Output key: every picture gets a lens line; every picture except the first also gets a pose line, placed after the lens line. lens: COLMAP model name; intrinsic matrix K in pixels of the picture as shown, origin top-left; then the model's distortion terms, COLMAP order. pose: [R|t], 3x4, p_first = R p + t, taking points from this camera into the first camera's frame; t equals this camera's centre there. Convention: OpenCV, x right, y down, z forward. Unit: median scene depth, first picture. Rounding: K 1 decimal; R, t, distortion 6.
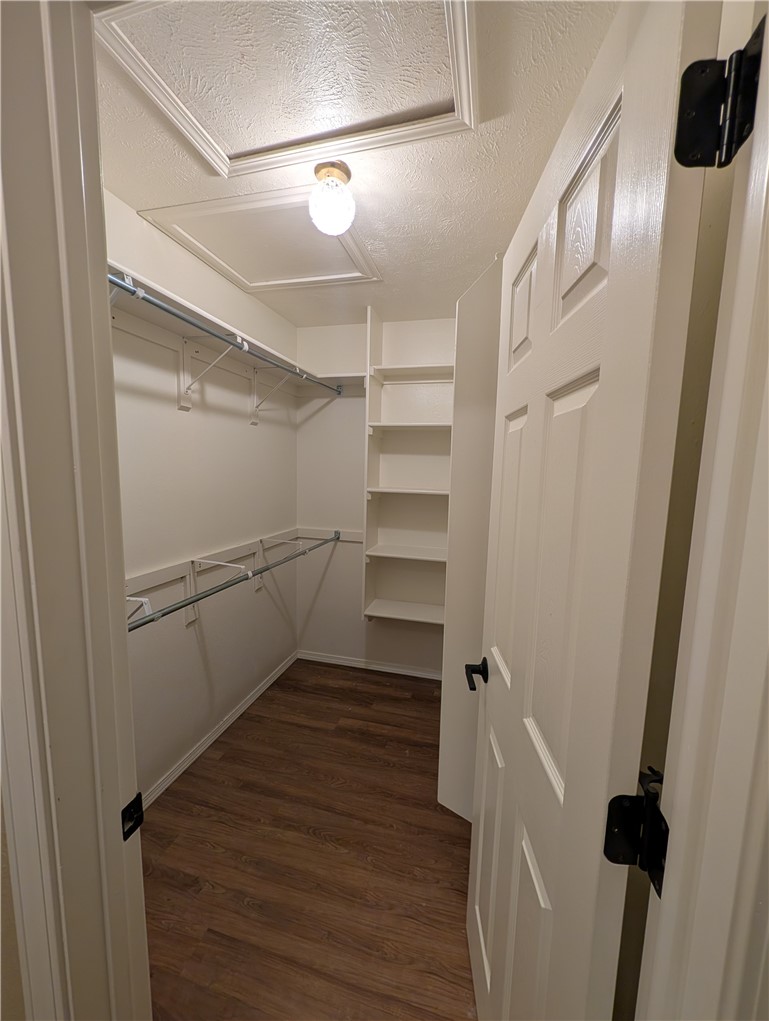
lens RADIAL K [[393.4, 0, 384.3], [0, 393.4, 514.1], [0, 0, 1]] dist [-0.000256, -0.000121]
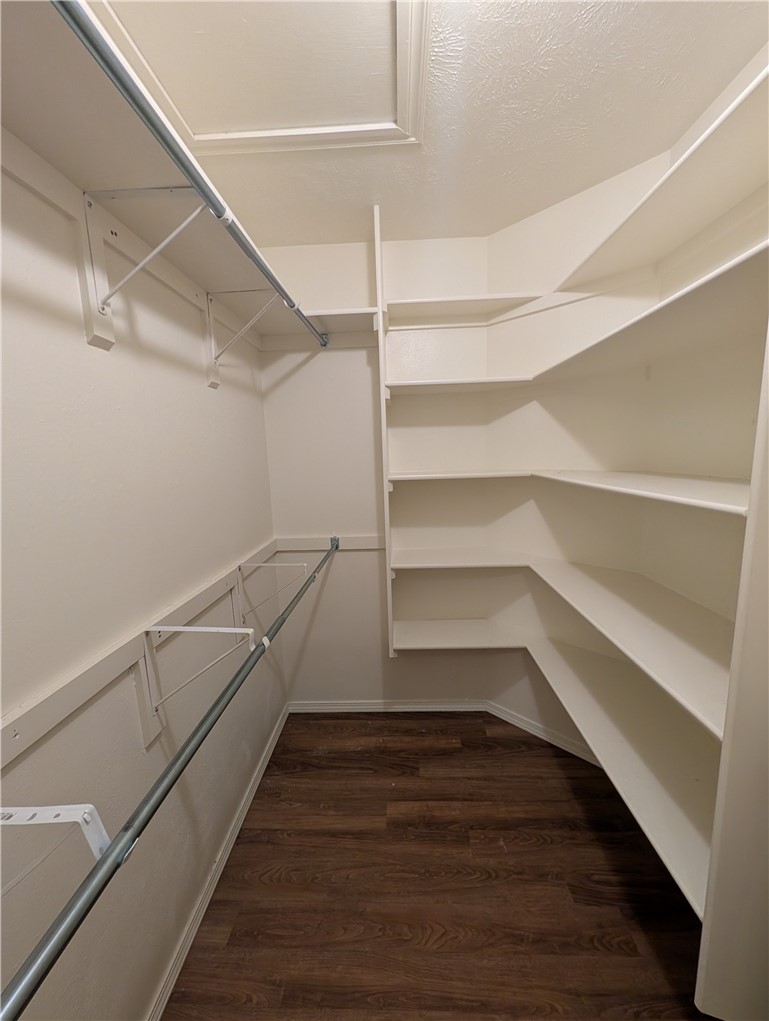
lens RADIAL K [[393.4, 0, 384.3], [0, 393.4, 514.1], [0, 0, 1]] dist [-0.000256, -0.000121]
pose [[0.974718, -0.090751, 0.204177, -0.216609], [0.083014, 0.995479, 0.046164, -0.032852], [-0.207443, -0.028047, 0.977845, 0.331632]]
